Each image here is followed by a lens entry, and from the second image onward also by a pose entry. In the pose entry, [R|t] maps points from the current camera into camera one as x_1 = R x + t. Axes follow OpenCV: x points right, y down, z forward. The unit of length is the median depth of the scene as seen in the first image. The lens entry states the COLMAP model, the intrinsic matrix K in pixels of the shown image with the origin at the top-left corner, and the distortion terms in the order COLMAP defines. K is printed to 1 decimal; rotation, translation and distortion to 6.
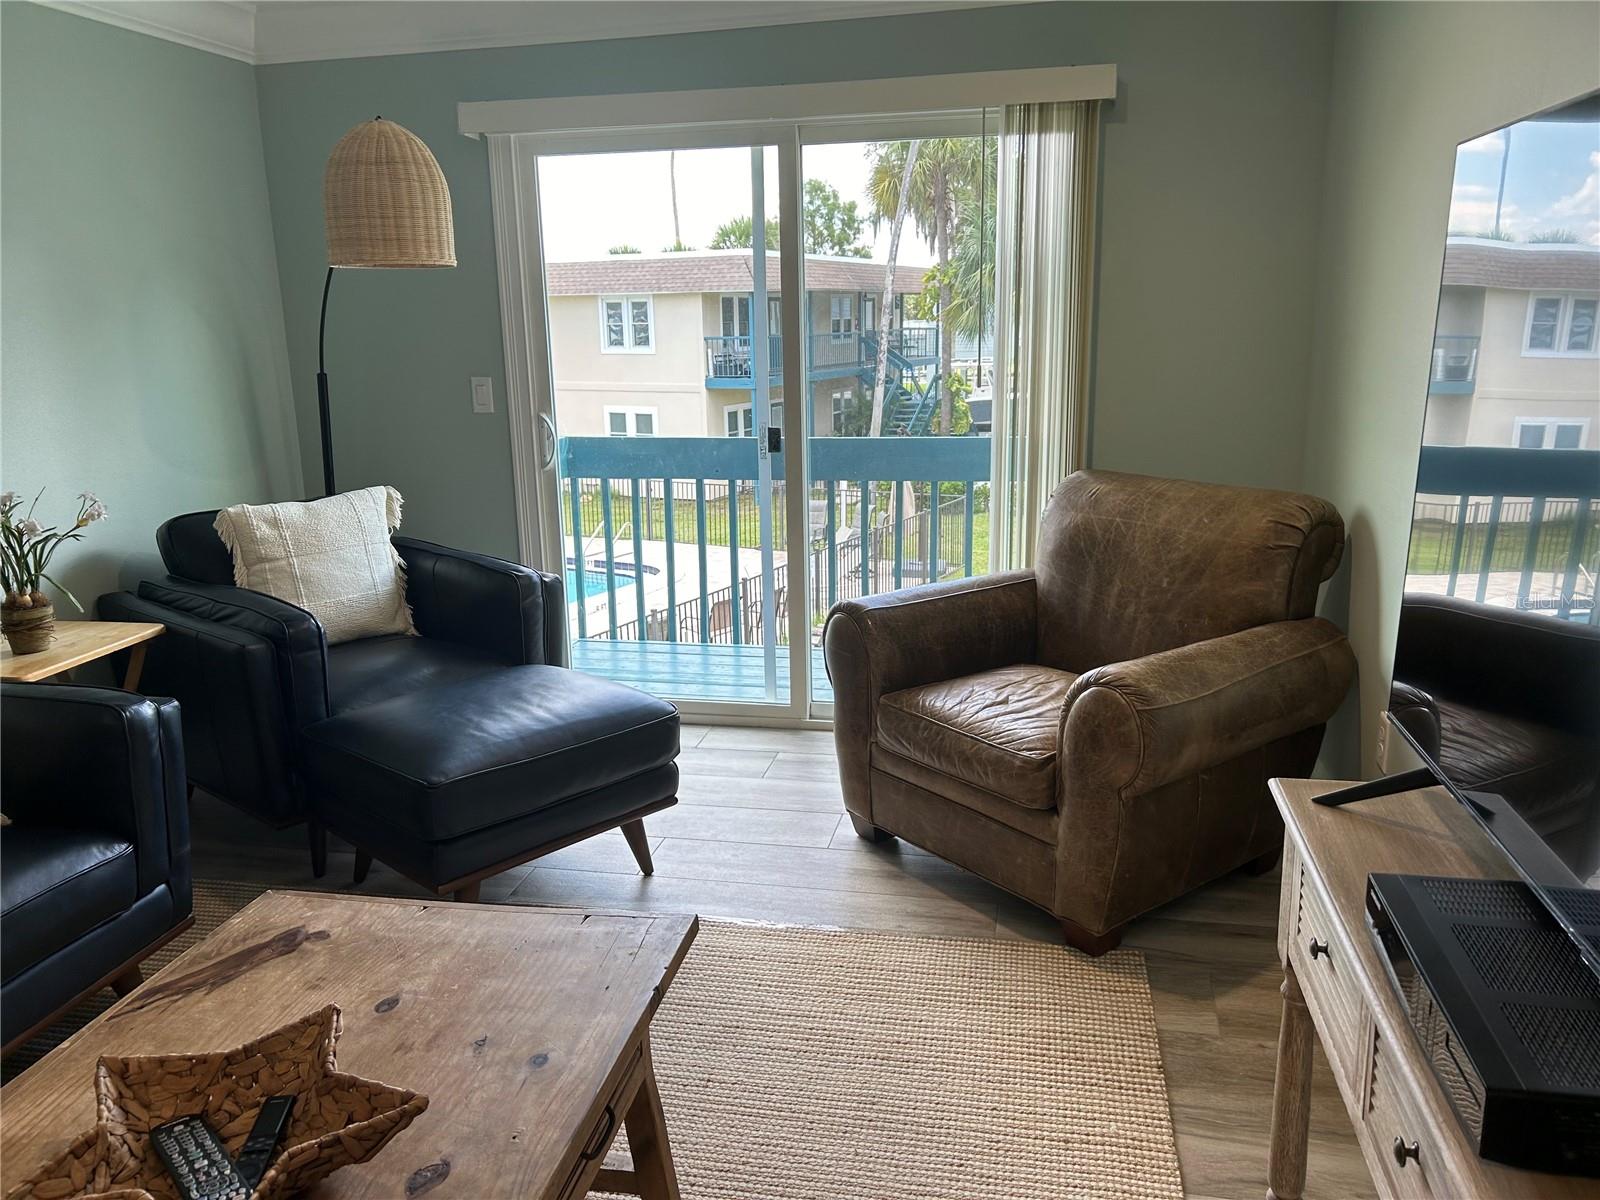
lens RADIAL K [[1203.2, 0, 800.5], [0, 1203.2, 595.7], [0, 0, 1]] dist [0.054847, -0.063134]
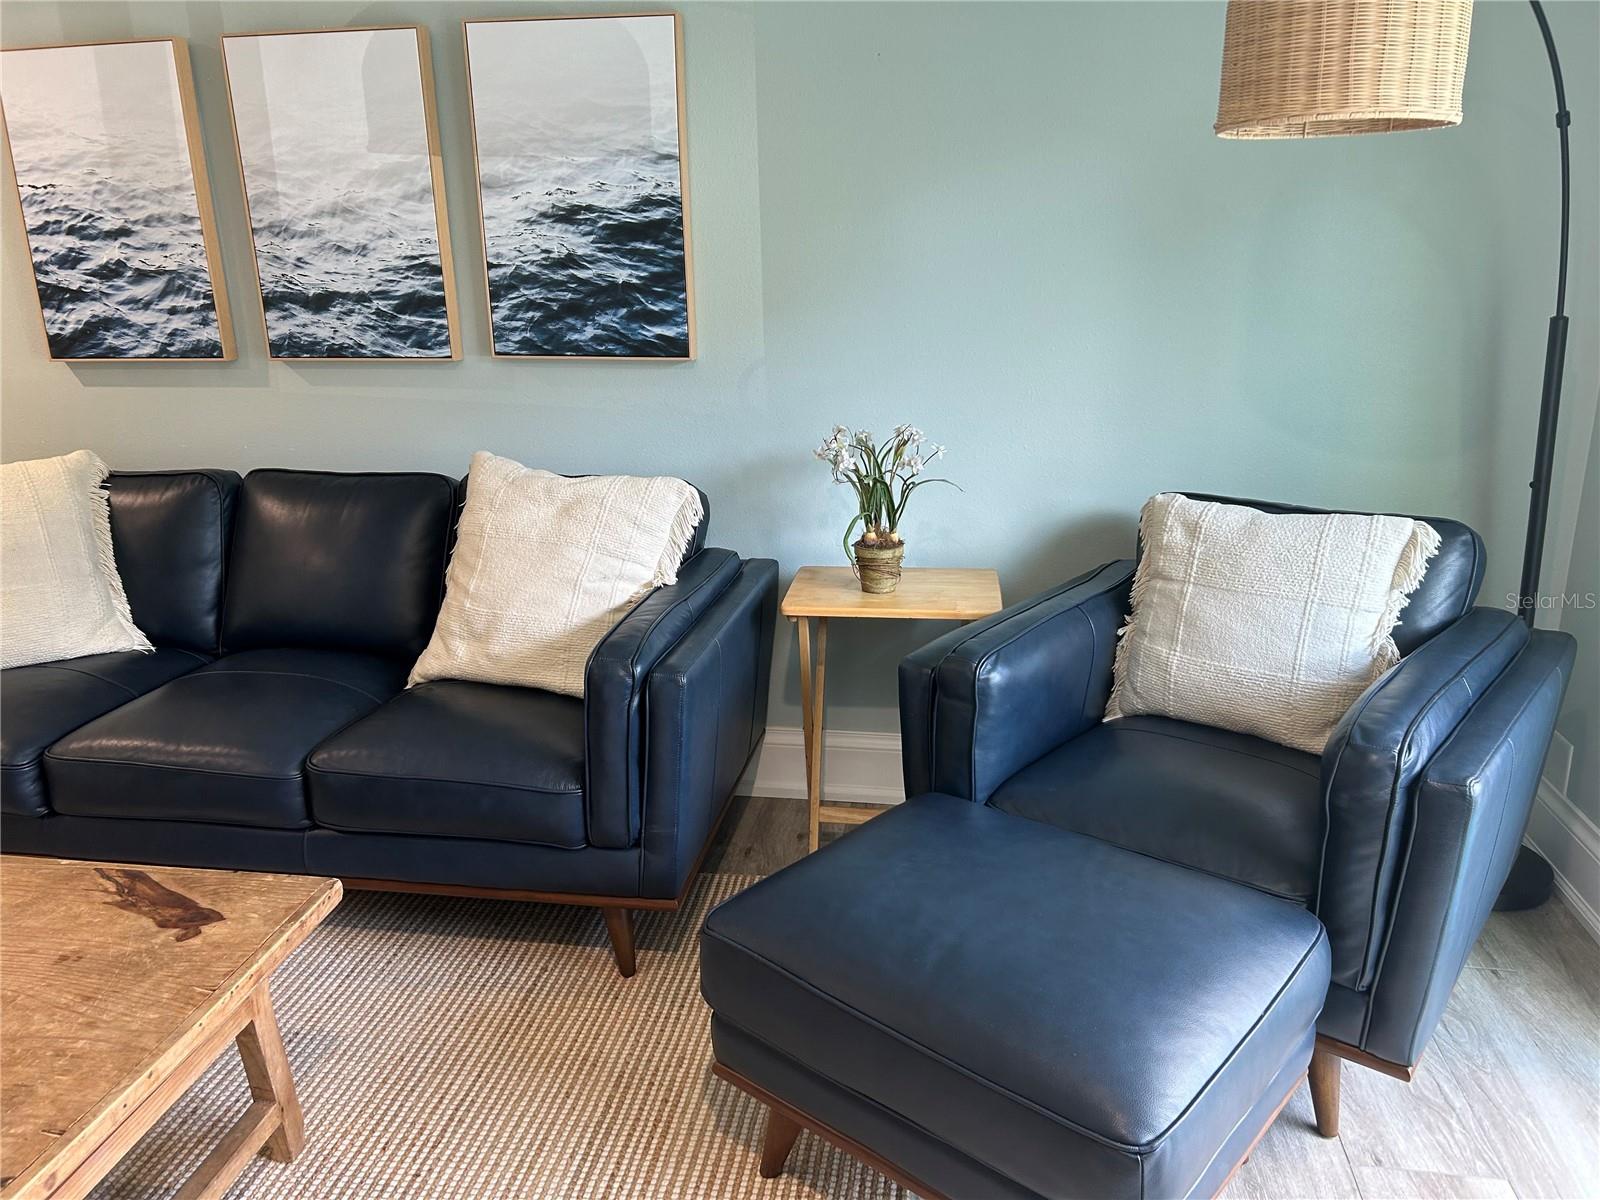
lens RADIAL K [[1203.2, 0, 793.7], [0, 1203.2, 597.1], [0, 0, 1]] dist [0.054847, -0.063134]
pose [[0.032775, 0.292144, -0.955812, 0.248371], [-0.209213, 0.937145, 0.279265, -0.182917], [0.977321, 0.190816, 0.091835, 0.781056]]
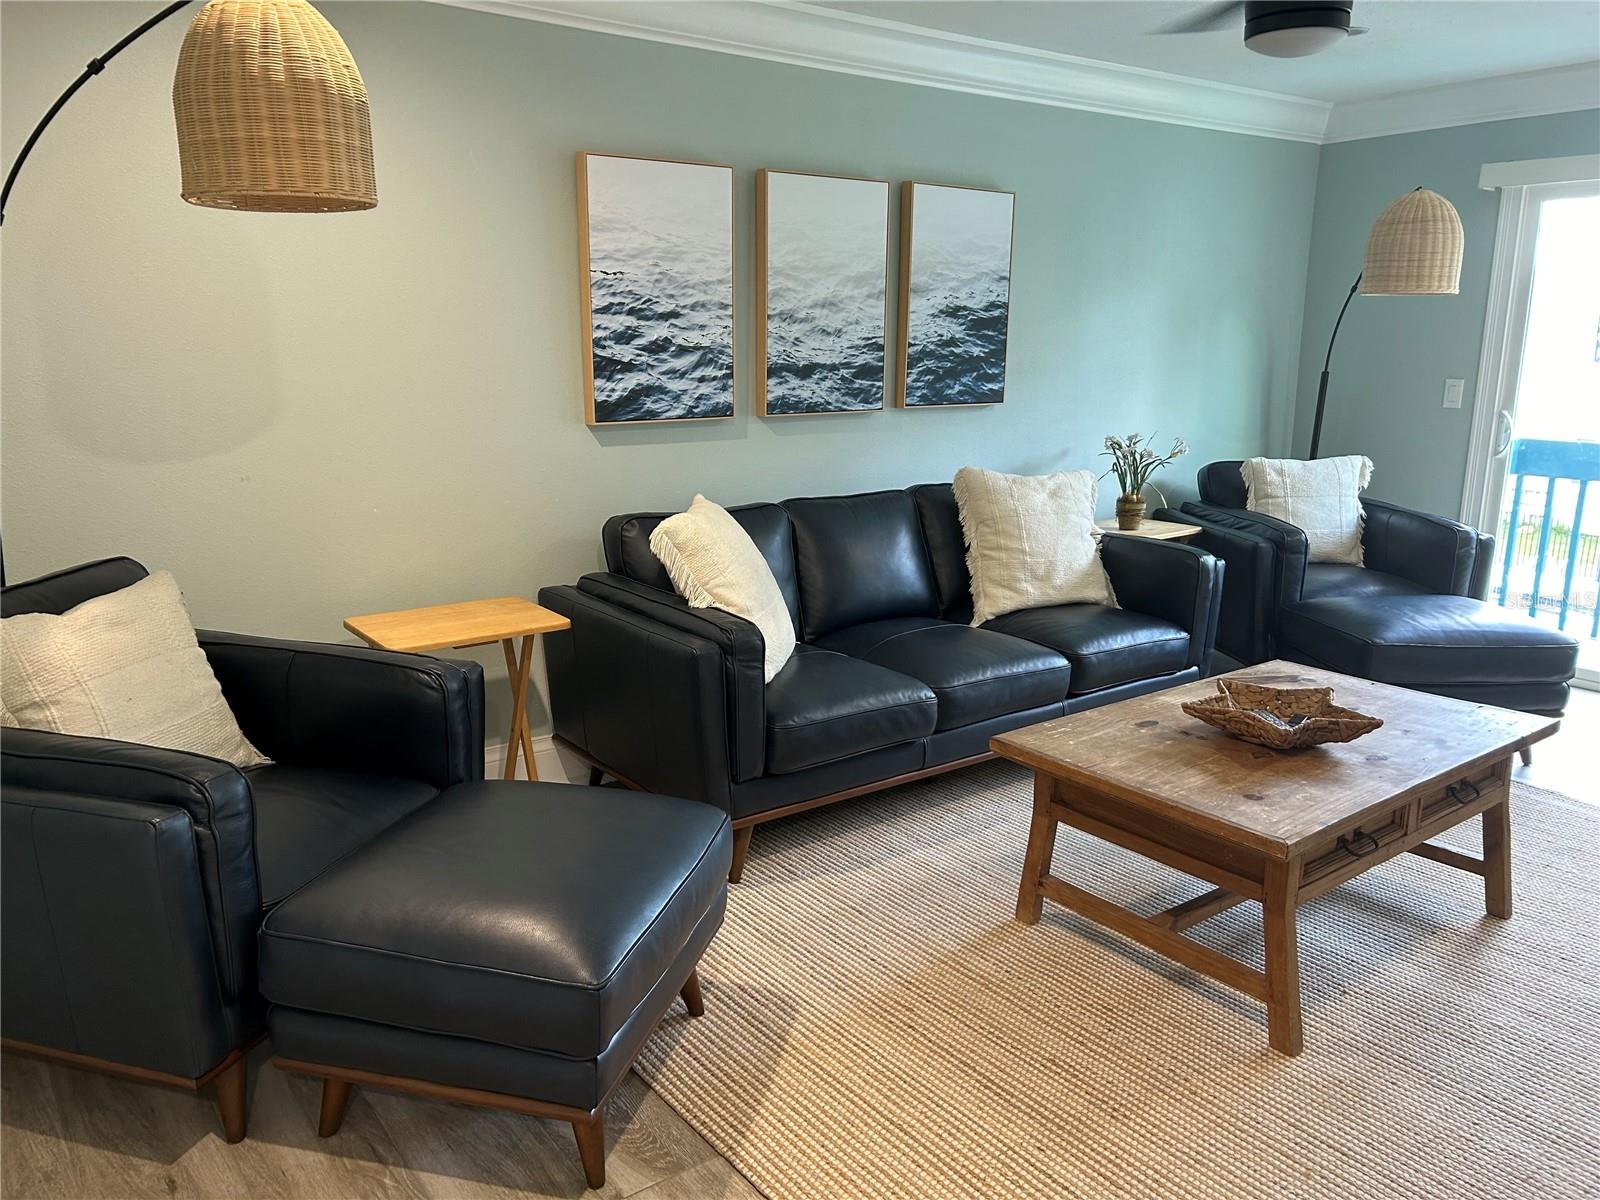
lens RADIAL K [[1203.2, 0, 789.9], [0, 1203.2, 609.5], [0, 0, 1]] dist [0.054847, -0.063134]
pose [[0.745203, 0.169531, -0.644928, 0.097778], [-0.167067, 0.983764, 0.065557, 0.112444], [0.645571, 0.058893, 0.761426, -0.506562]]
